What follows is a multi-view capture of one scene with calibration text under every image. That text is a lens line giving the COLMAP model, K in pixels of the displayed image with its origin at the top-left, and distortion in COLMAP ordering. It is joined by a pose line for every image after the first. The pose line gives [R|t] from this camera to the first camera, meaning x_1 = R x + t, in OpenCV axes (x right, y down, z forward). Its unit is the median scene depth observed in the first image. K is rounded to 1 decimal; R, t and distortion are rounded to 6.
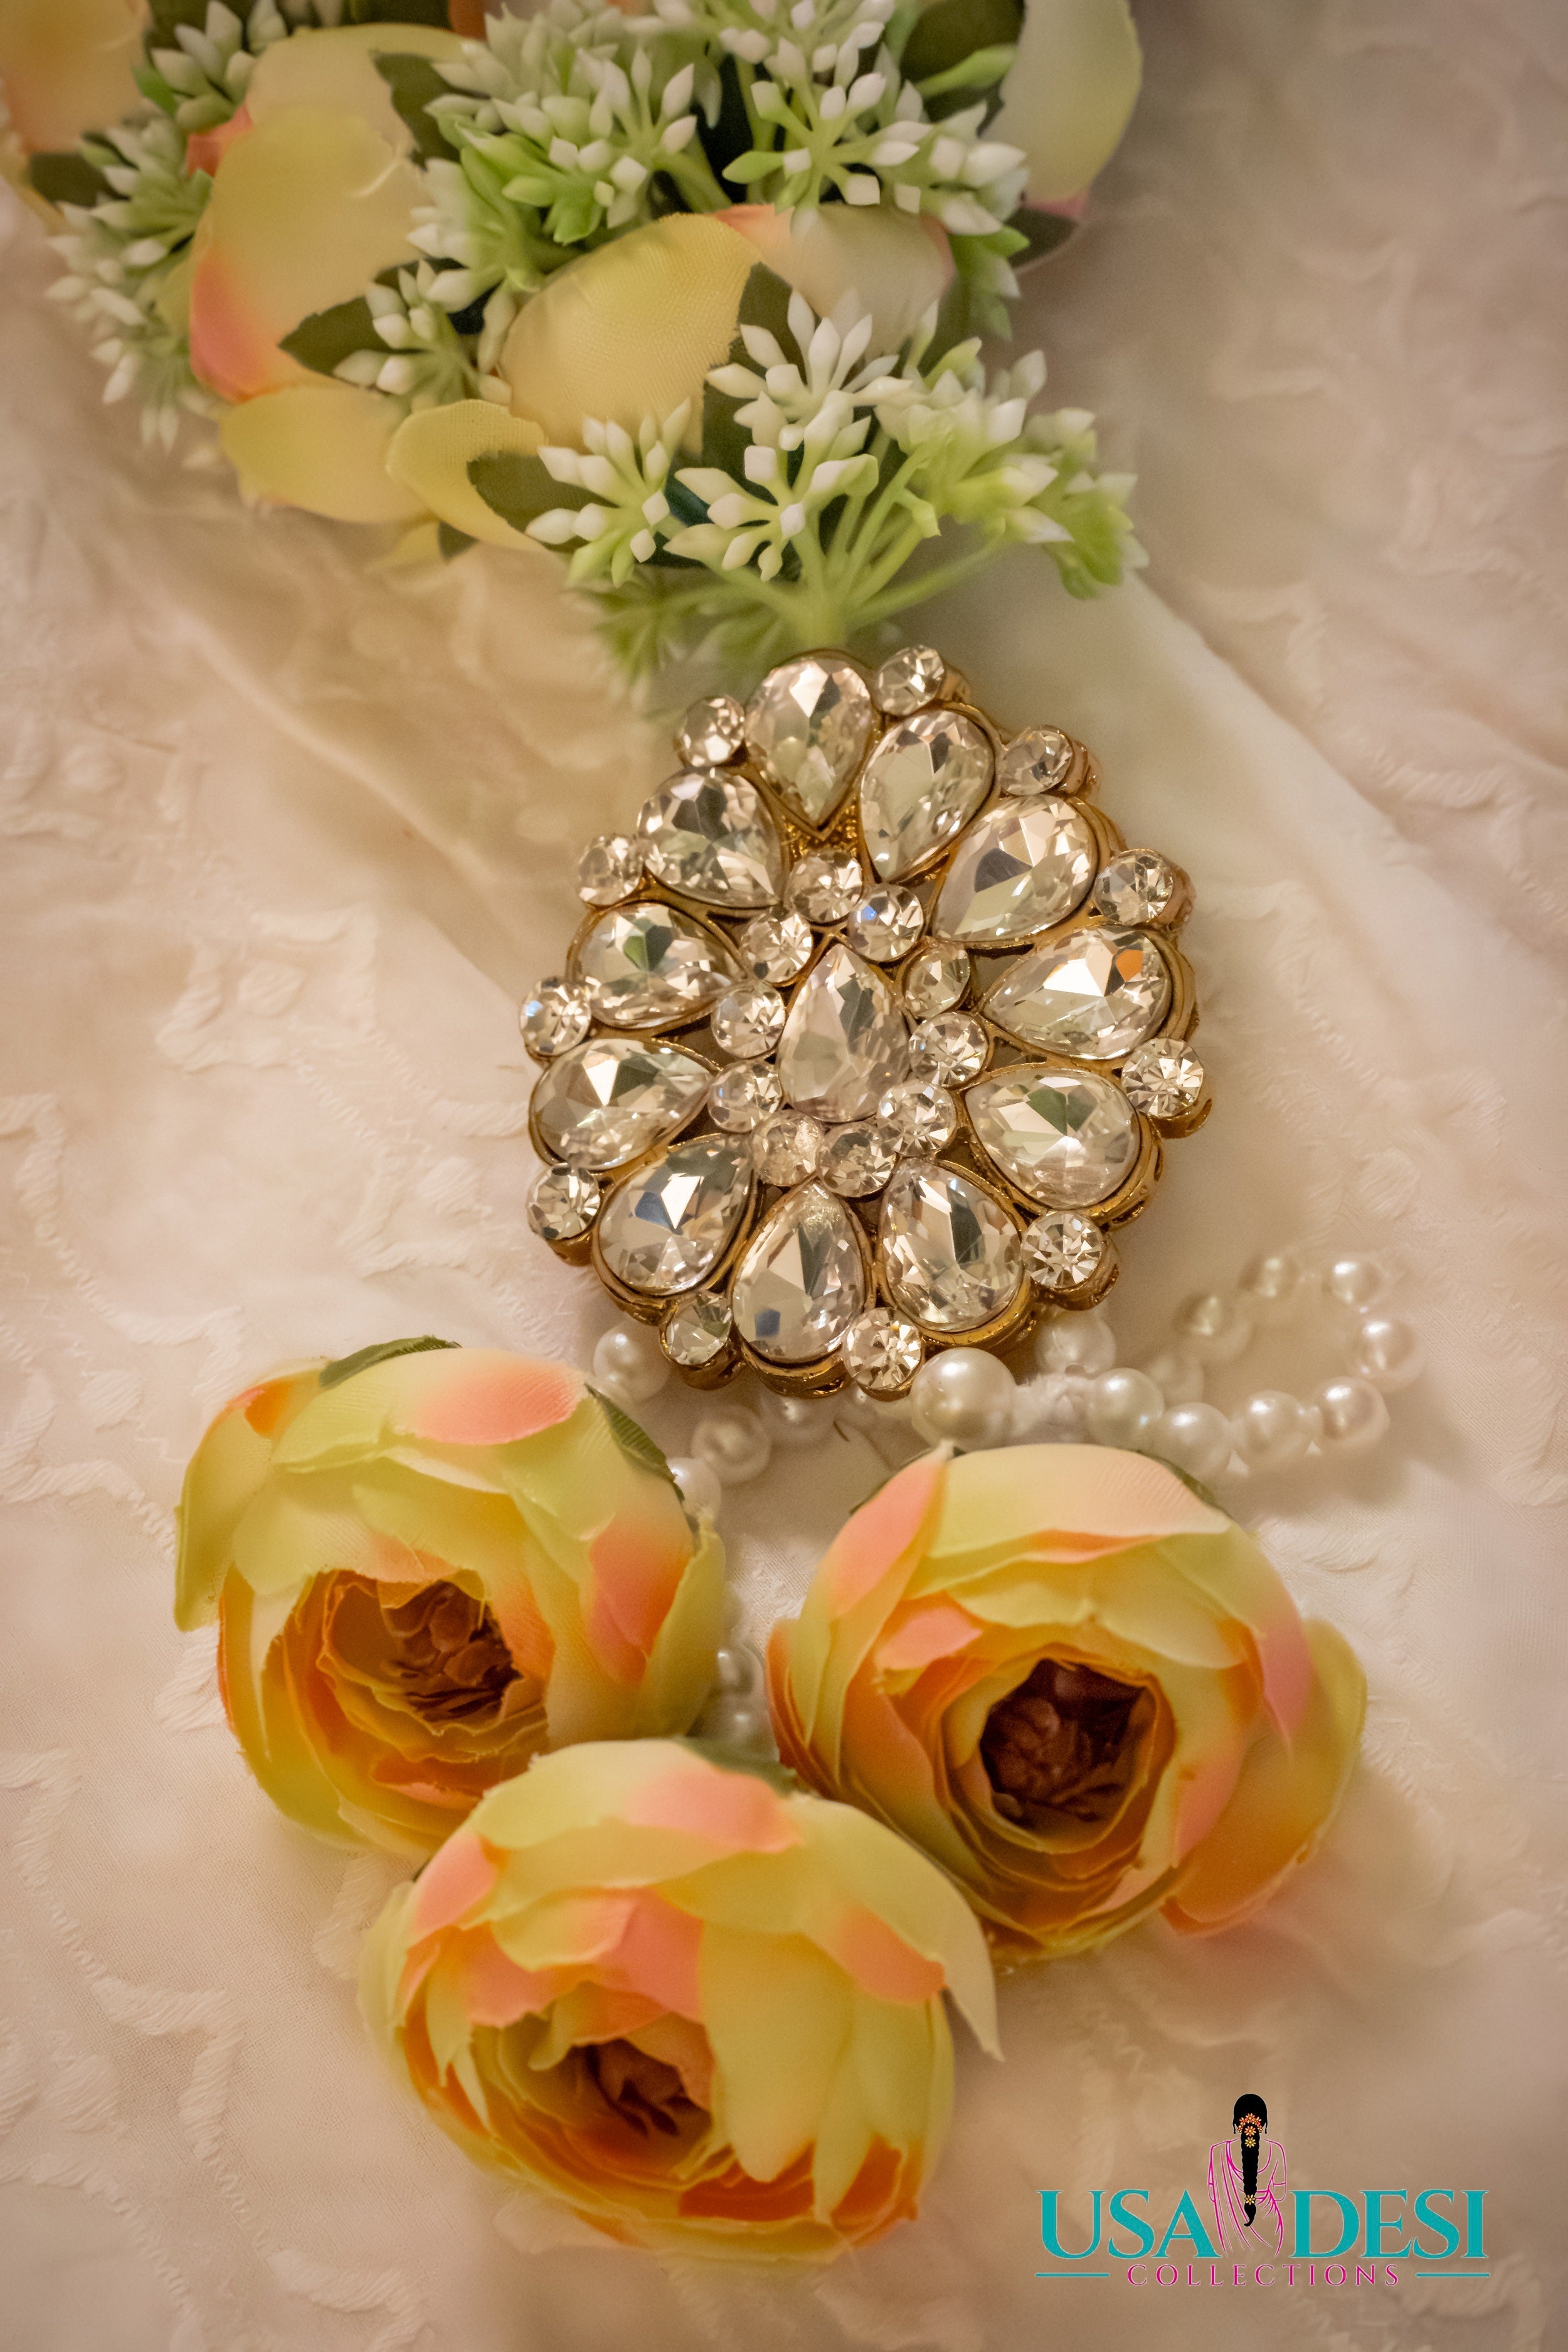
lens RADIAL K [[4683.1, 0, 783.9], [0, 4683.1, 1176.3], [0, 0, 1]] dist [0.070413, 0.055943]
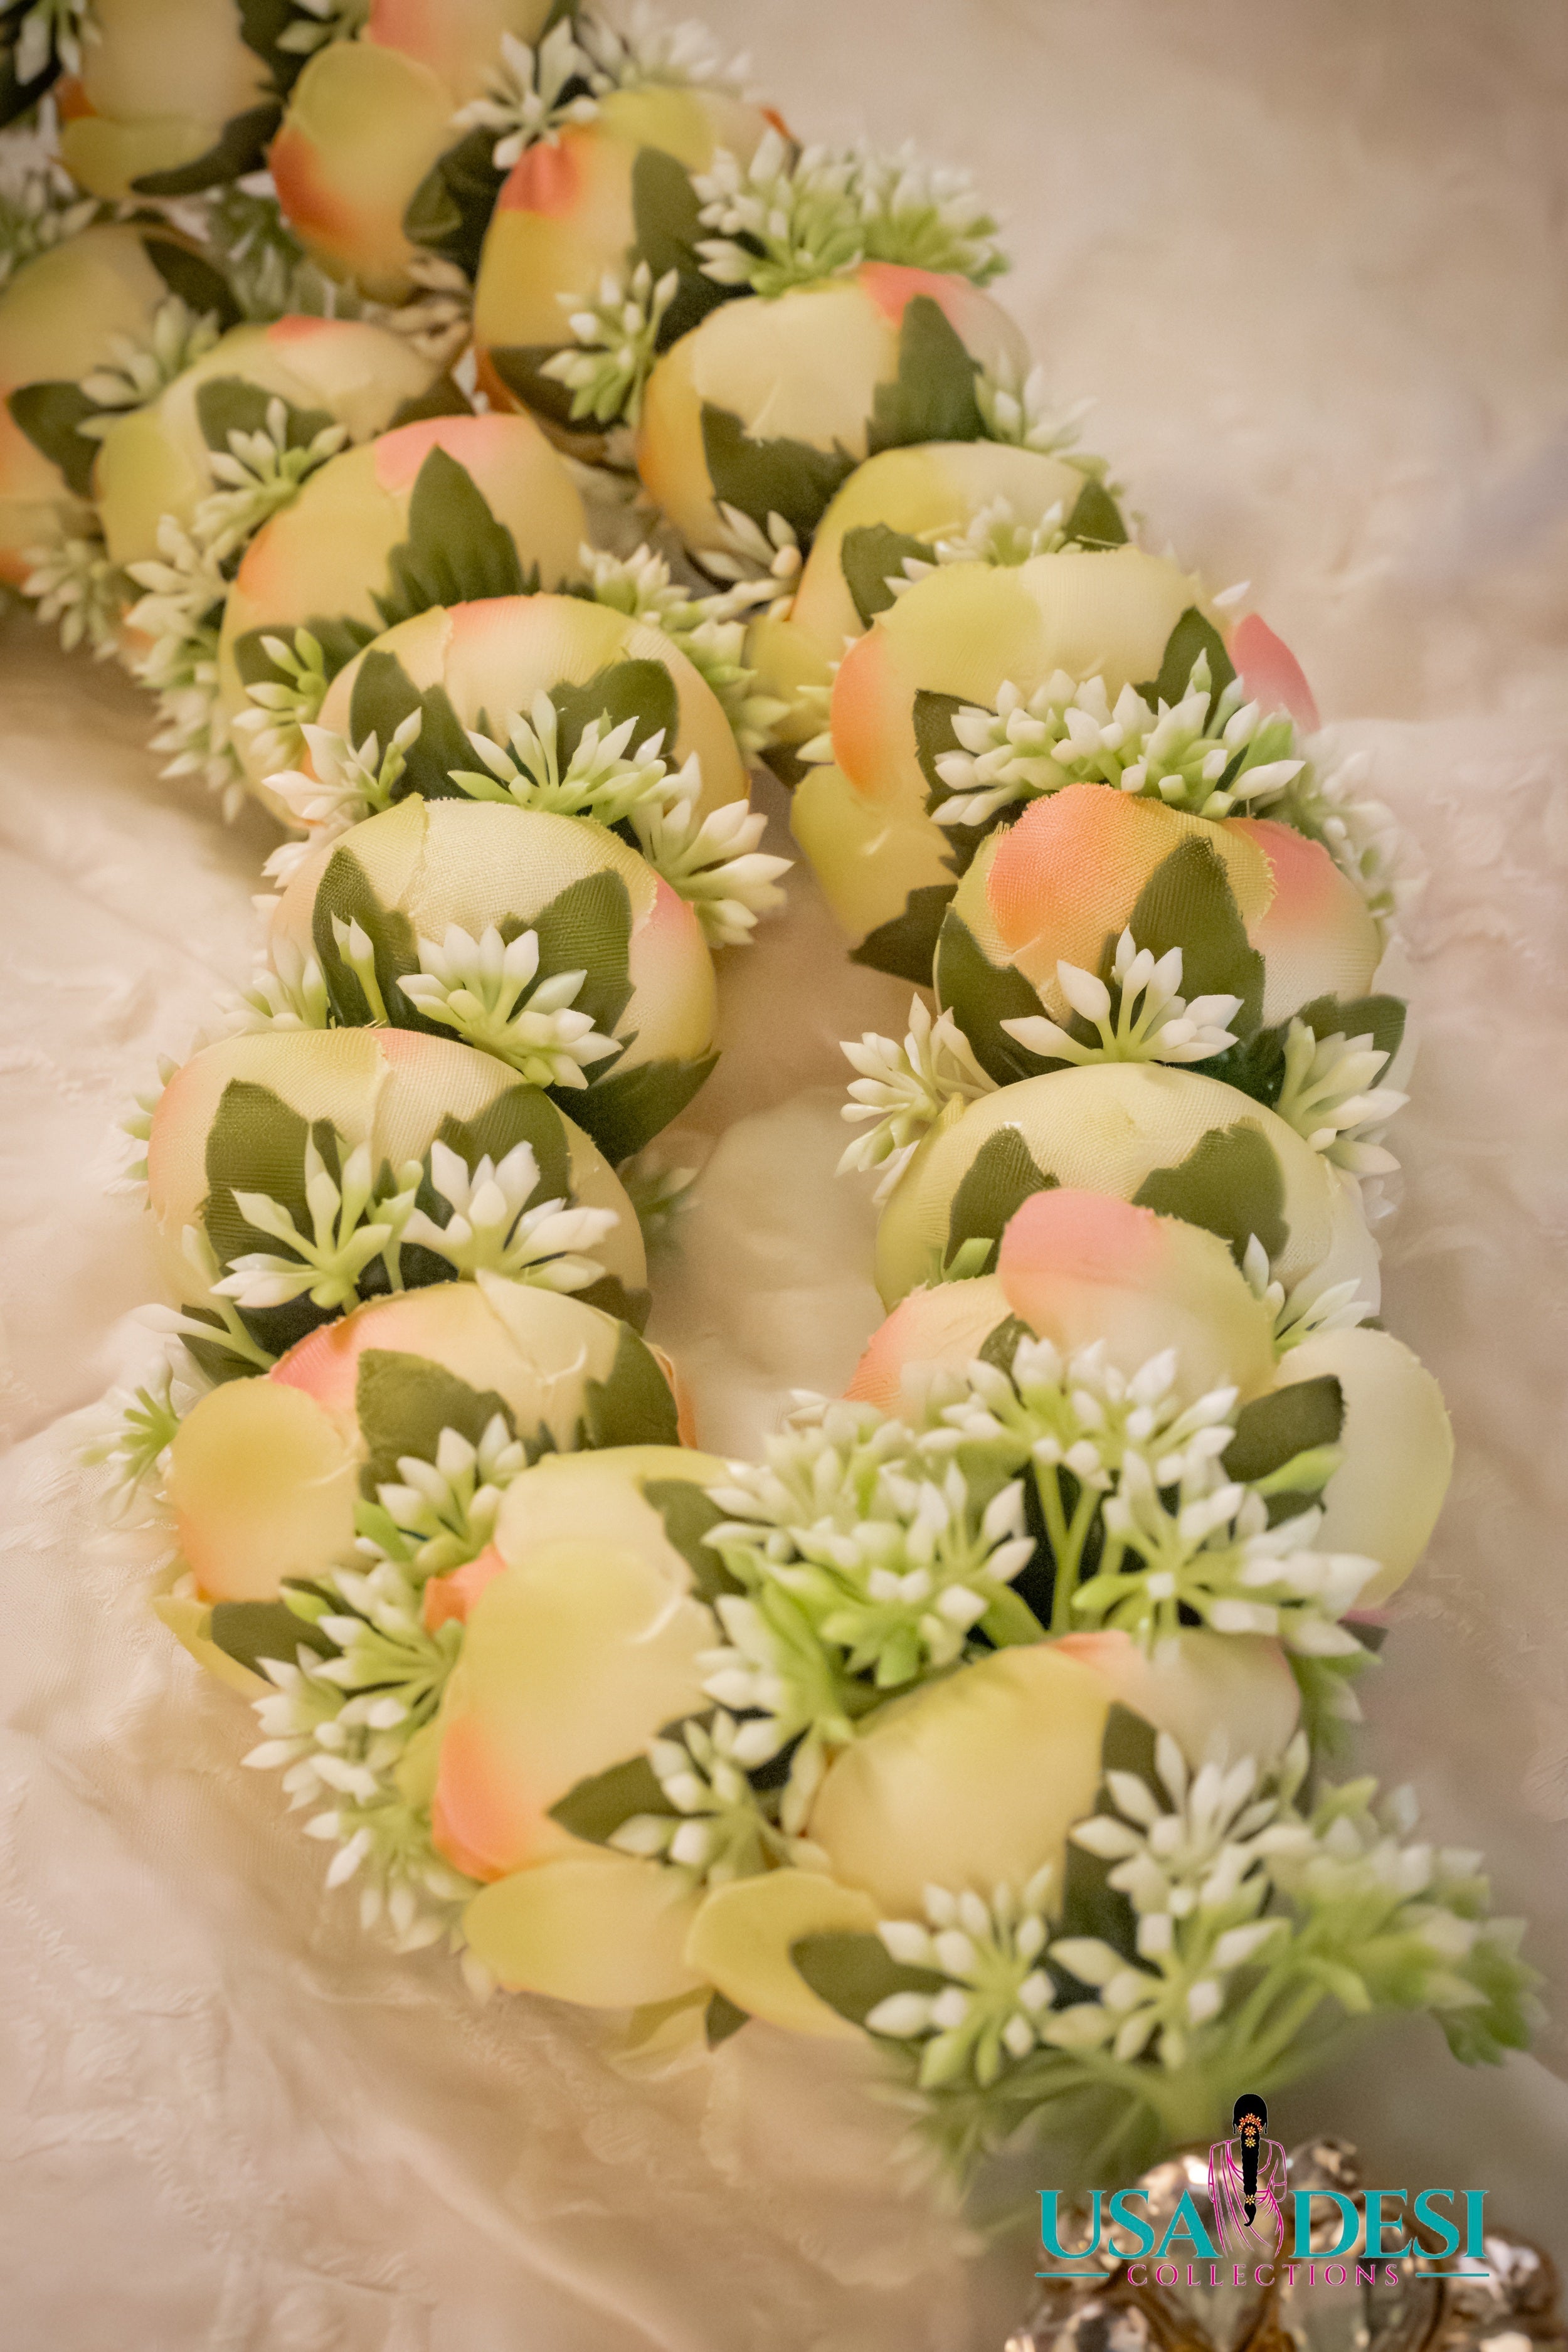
lens RADIAL K [[4683.1, 0, 783.9], [0, 4683.1, 1176.3], [0, 0, 1]] dist [0.070413, 0.055943]
pose [[0.996580, -0.031871, 0.076241, -0.127441], [0.051760, 0.959966, -0.275291, -0.050202], [-0.064415, 0.278296, 0.958333, 0.138907]]
